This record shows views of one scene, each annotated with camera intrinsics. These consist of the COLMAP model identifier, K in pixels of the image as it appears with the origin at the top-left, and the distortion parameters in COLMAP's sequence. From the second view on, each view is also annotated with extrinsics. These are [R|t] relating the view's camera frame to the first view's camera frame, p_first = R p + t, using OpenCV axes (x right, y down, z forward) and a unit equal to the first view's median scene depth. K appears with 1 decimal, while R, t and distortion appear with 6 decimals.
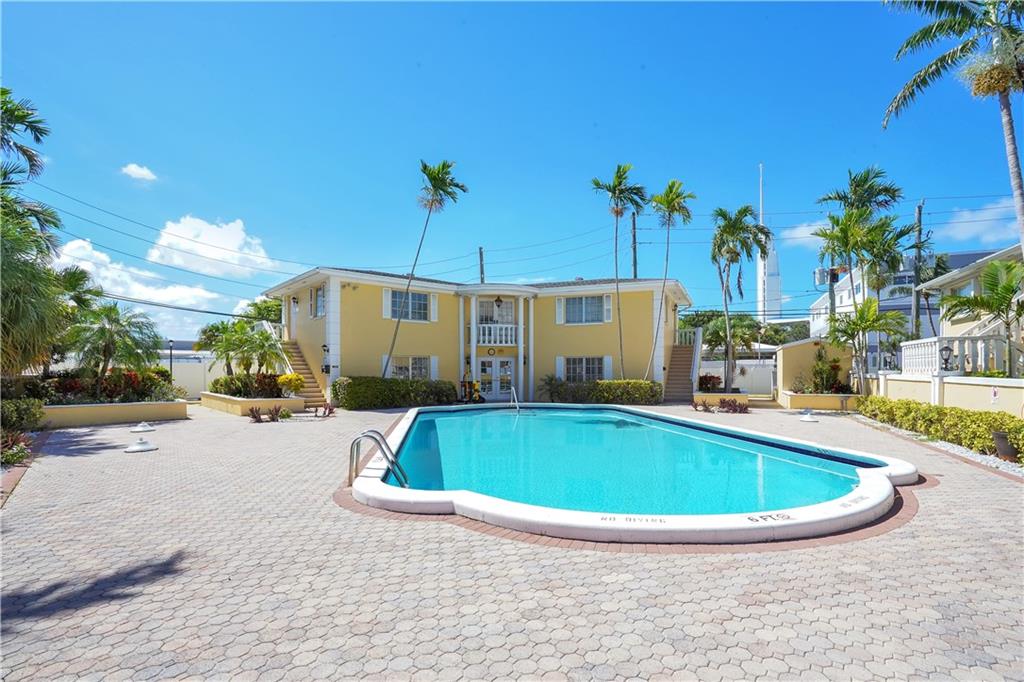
lens RADIAL K [[481.7, 0, 520.8], [0, 481.7, 340.5], [0, 0, 1]] dist [-0.047292, 0.009150]
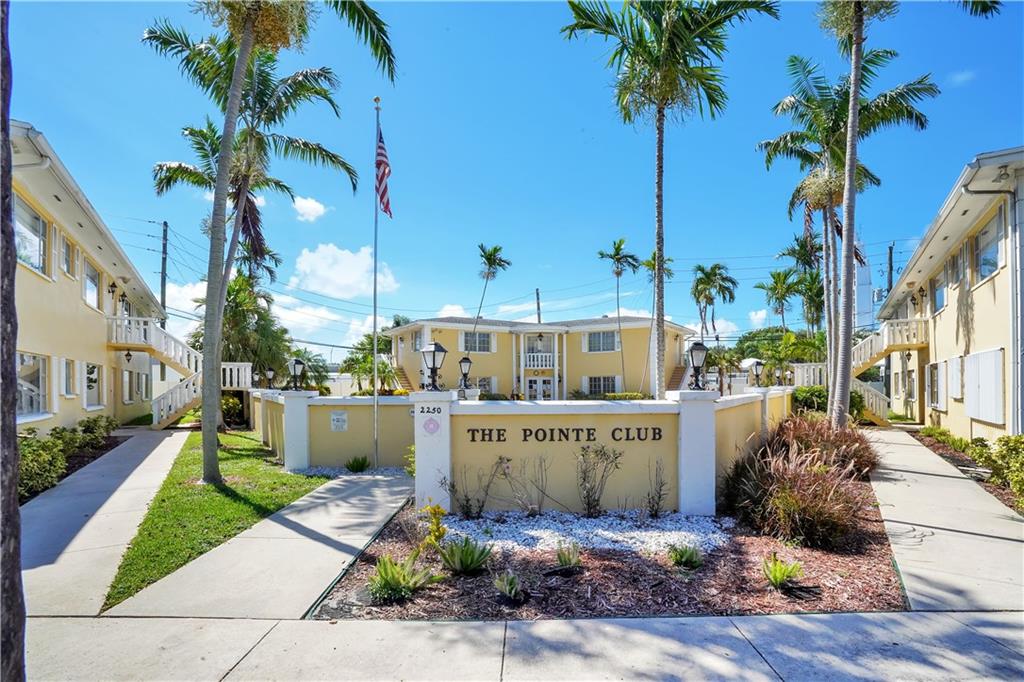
lens RADIAL K [[481.7, 0, 507.6], [0, 481.7, 348.0], [0, 0, 1]] dist [-0.047292, 0.009150]
pose [[0.979309, -0.019052, -0.201473, 0.147246], [0.014516, 0.999607, -0.023966, -0.017553], [0.201850, 0.020545, 0.979201, -0.389054]]
